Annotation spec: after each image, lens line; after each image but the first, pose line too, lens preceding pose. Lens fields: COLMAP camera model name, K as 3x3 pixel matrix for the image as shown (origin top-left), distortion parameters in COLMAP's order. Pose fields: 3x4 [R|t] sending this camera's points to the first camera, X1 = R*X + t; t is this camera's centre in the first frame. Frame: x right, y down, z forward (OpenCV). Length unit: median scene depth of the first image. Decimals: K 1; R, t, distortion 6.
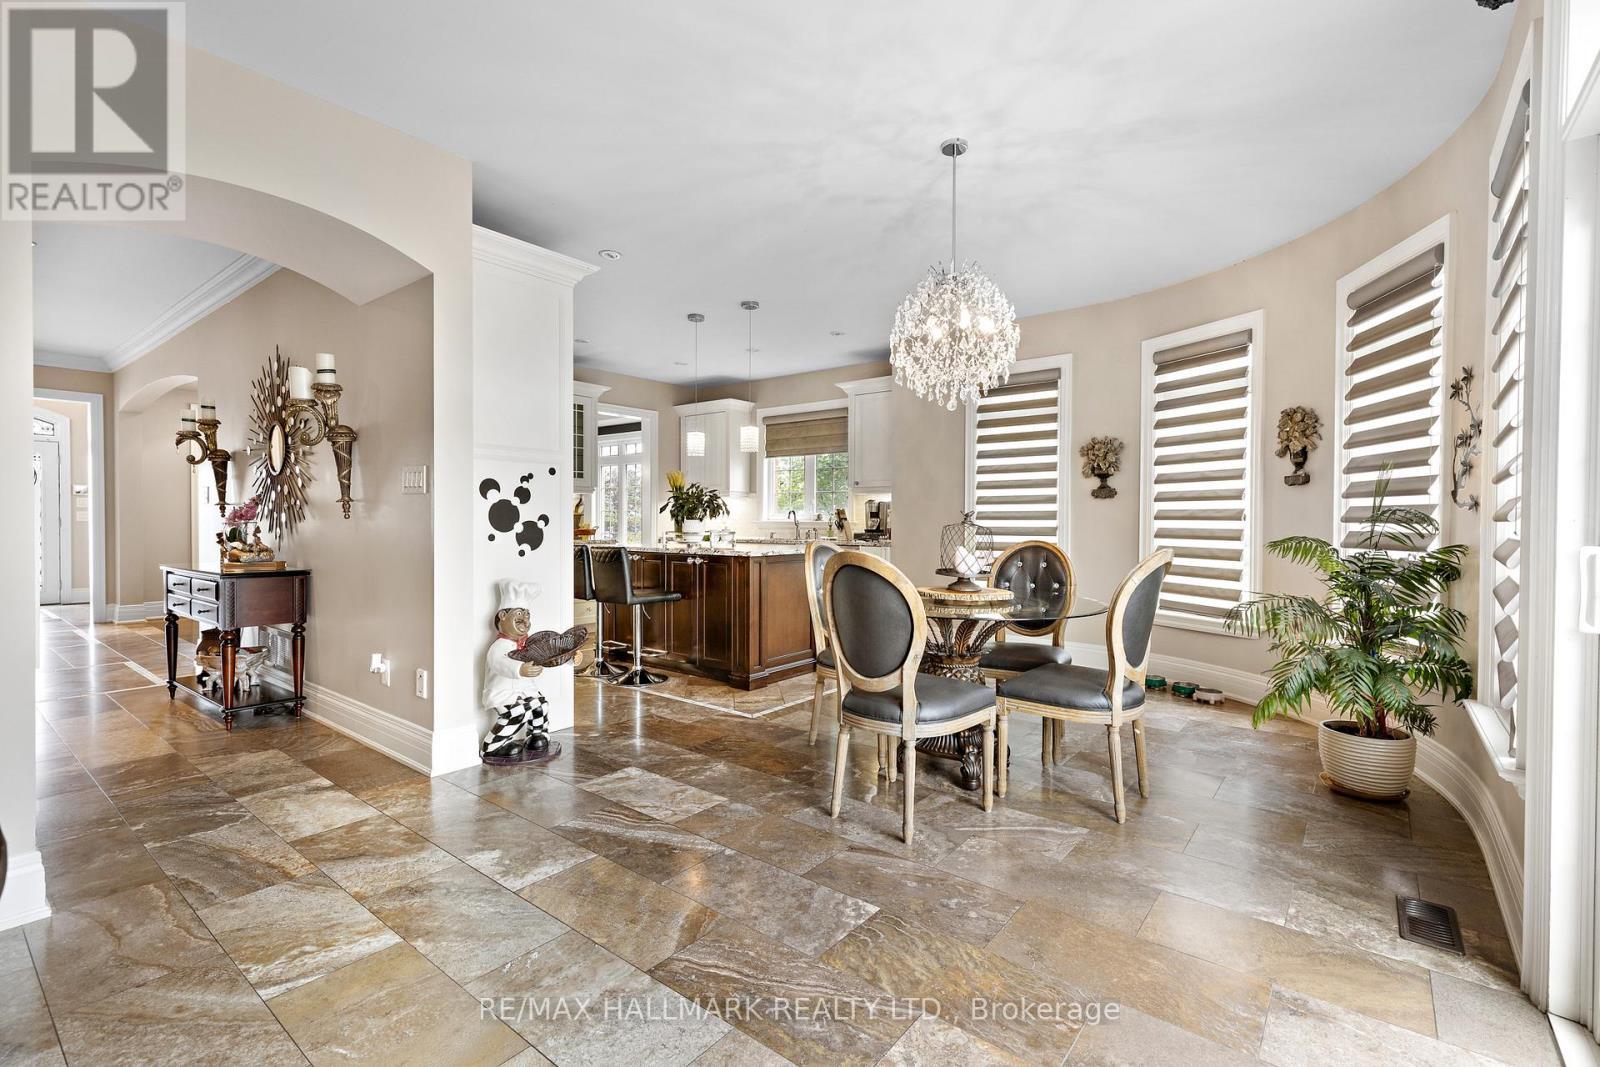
lens RADIAL K [[719.6, 0, 804.4], [0, 719.6, 525.1], [0, 0, 1]] dist [0.001778, 0.000036]
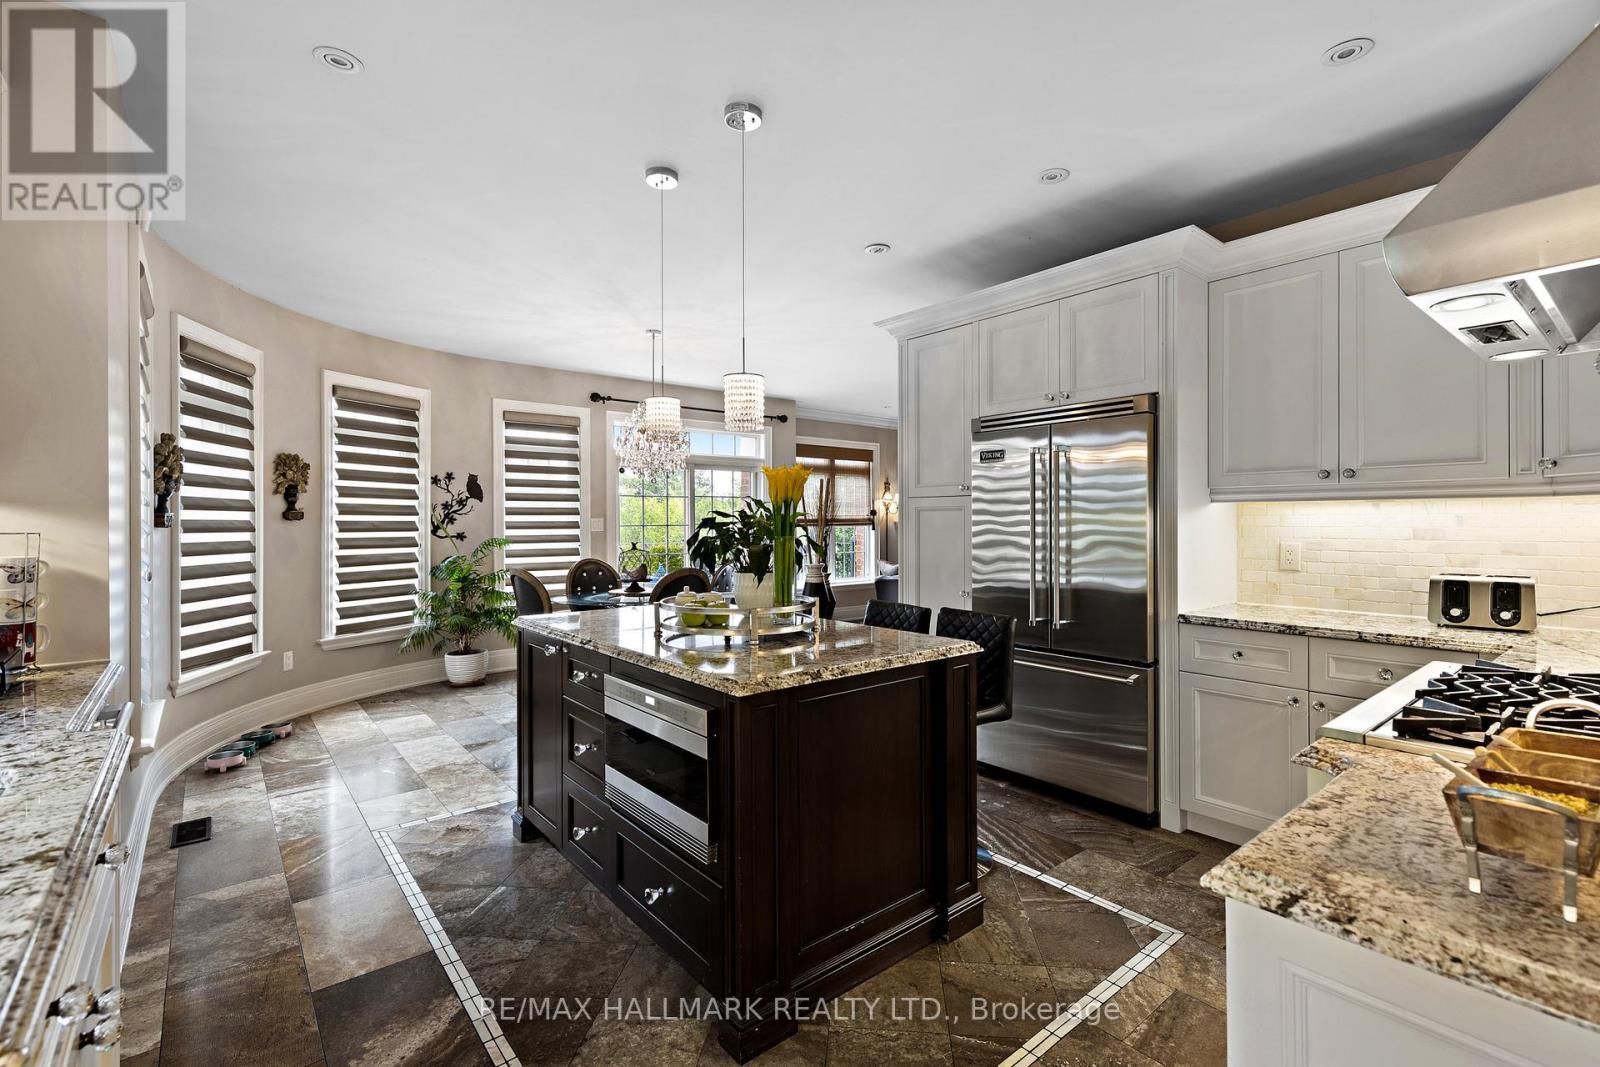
lens RADIAL K [[719.6, 0, 807.4], [0, 719.6, 522.3], [0, 0, 1]] dist [0.001778, 0.000036]
pose [[-0.978107, -0.001206, 0.208098, -0.433964], [0.001383, 0.999923, 0.012294, -0.073432], [-0.208097, 0.012313, -0.978031, 2.206992]]
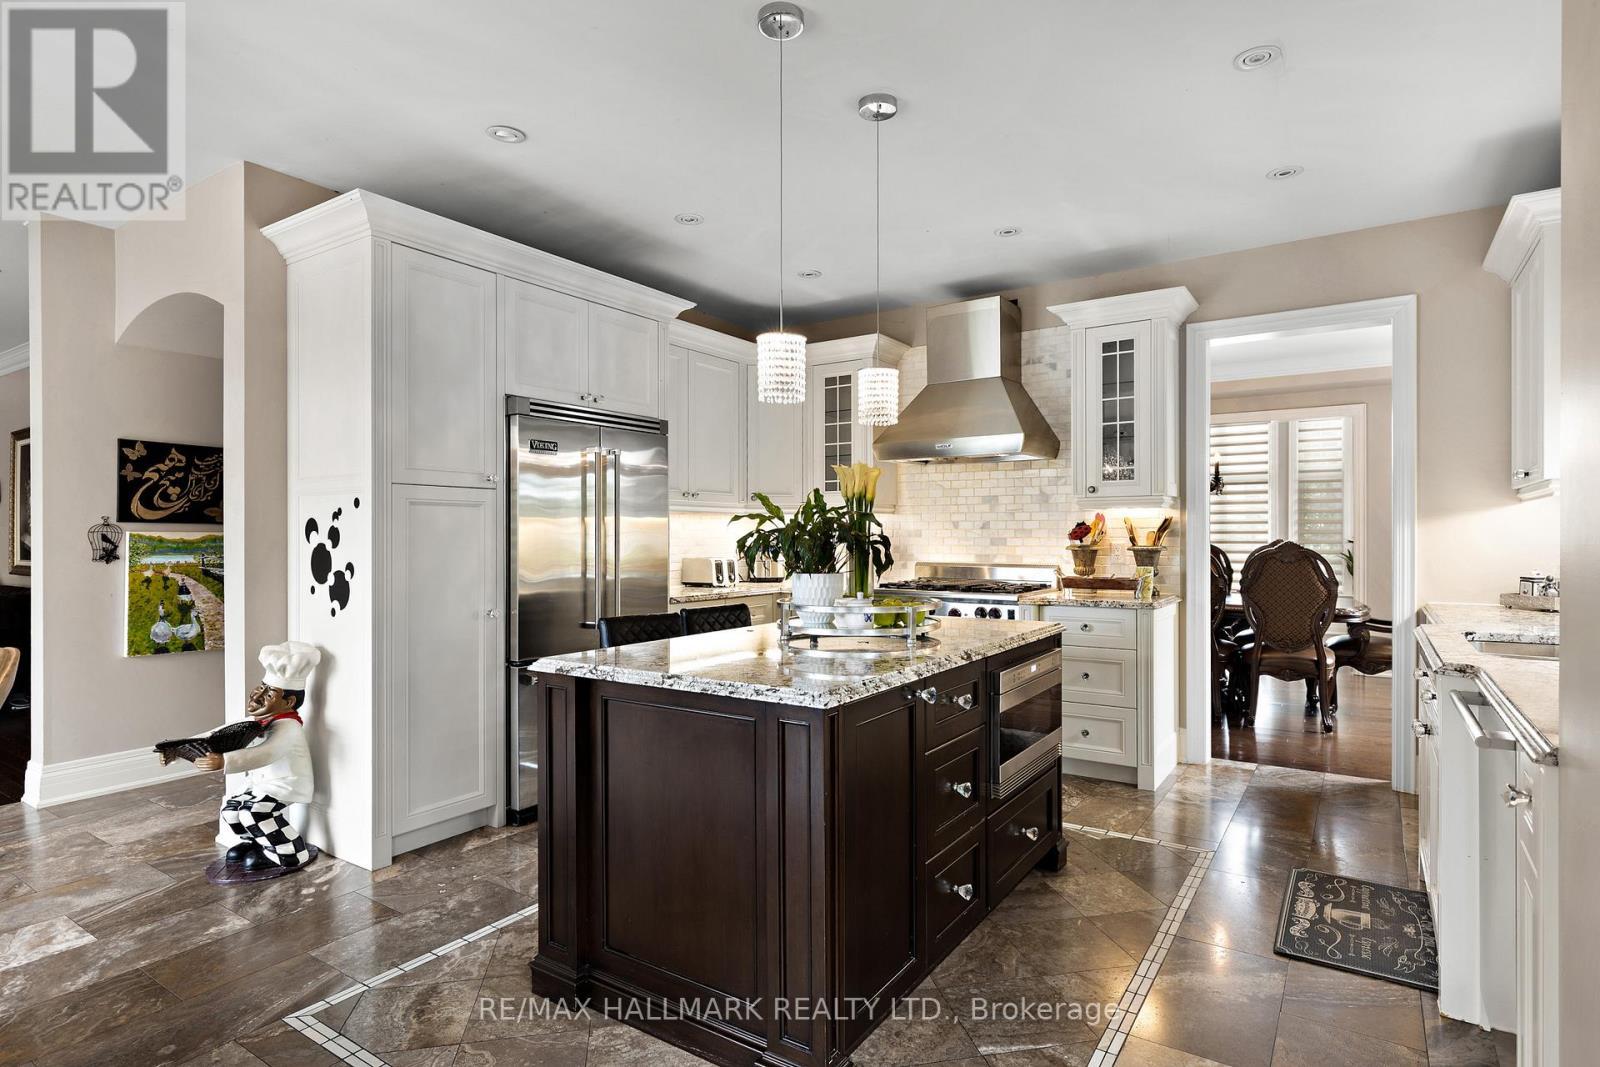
lens RADIAL K [[834.0, 0, 810.8], [0, 834.0, 538.3], [0, 0, 1]] dist [0.001420, 0.000662]
pose [[0.075554, -0.004638, -0.997131, 0.534810], [-0.006746, 0.999964, -0.005162, -0.038811], [0.997119, 0.007117, 0.075520, 1.434845]]
